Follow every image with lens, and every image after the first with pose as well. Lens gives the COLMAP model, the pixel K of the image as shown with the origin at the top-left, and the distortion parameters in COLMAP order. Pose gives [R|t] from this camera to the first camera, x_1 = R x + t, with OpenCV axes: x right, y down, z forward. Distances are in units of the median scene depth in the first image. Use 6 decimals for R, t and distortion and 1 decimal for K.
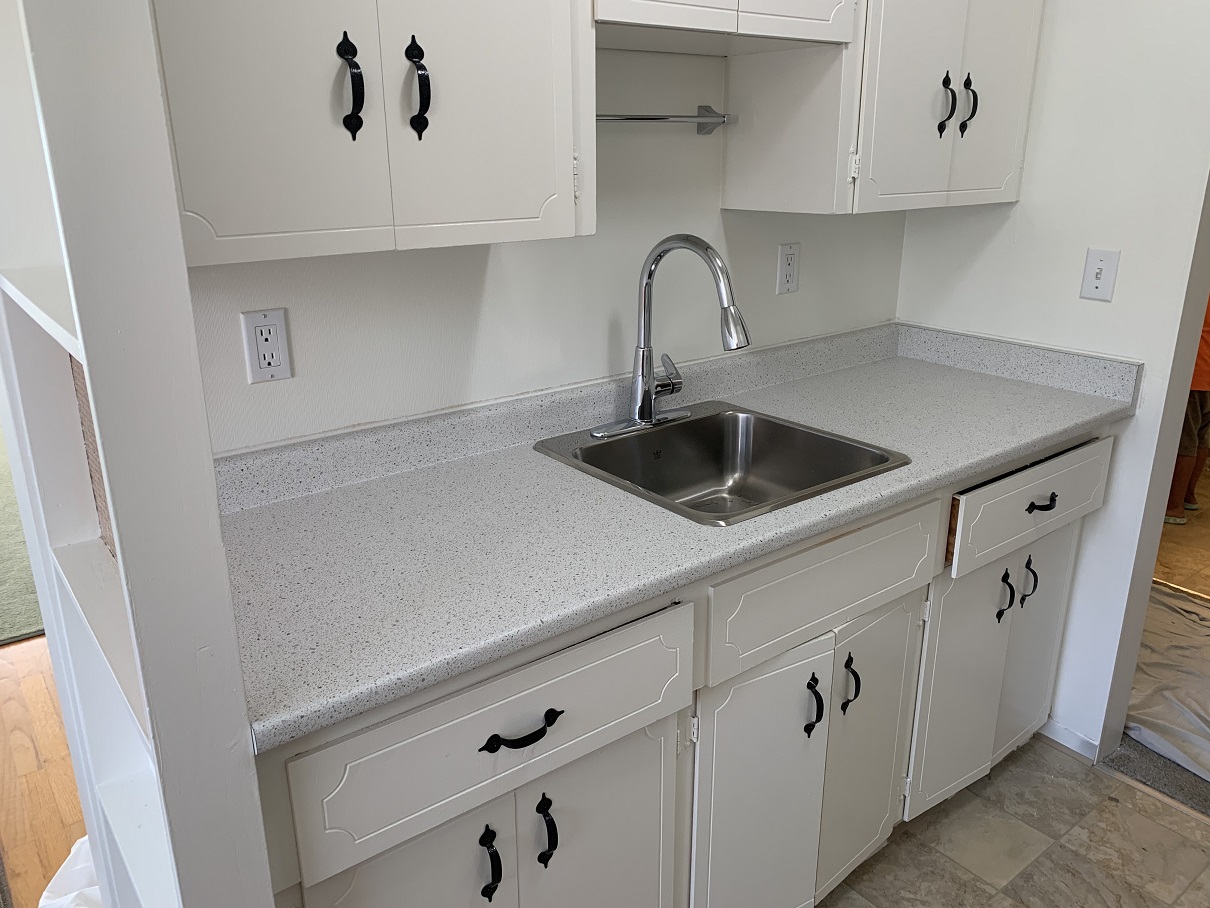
lens RADIAL K [[916.2, 0, 601.6], [0, 916.2, 453.1], [0, 0, 1]] dist [0.001946, -0.021051]
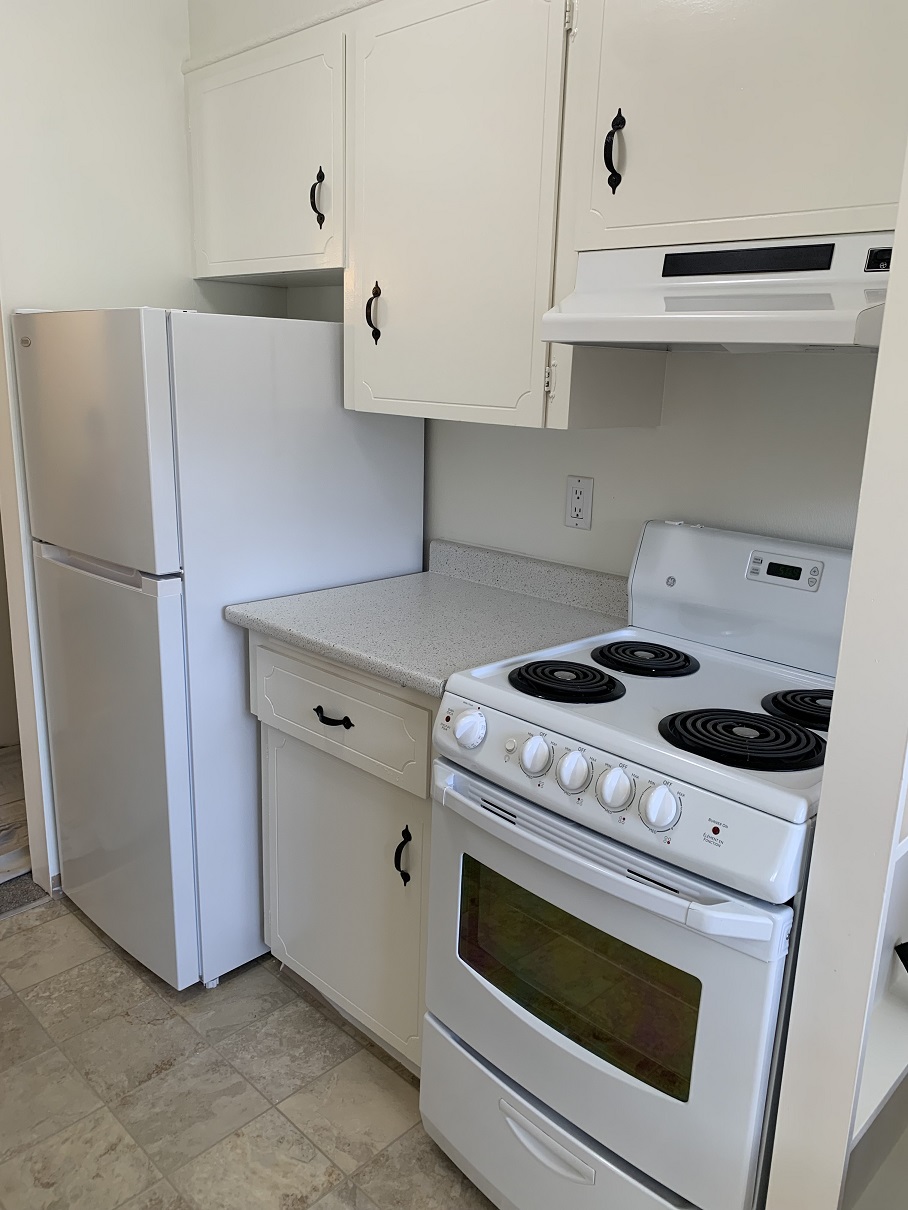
lens RADIAL K [[916.2, 0, 447.8], [0, 916.2, 605.2], [0, 0, 1]] dist [0.001946, -0.021051]
pose [[0.132903, 0.250224, -0.959023, 1.224765], [-0.337094, 0.921335, 0.193676, -0.215681], [0.932043, 0.297541, 0.206797, 0.695621]]
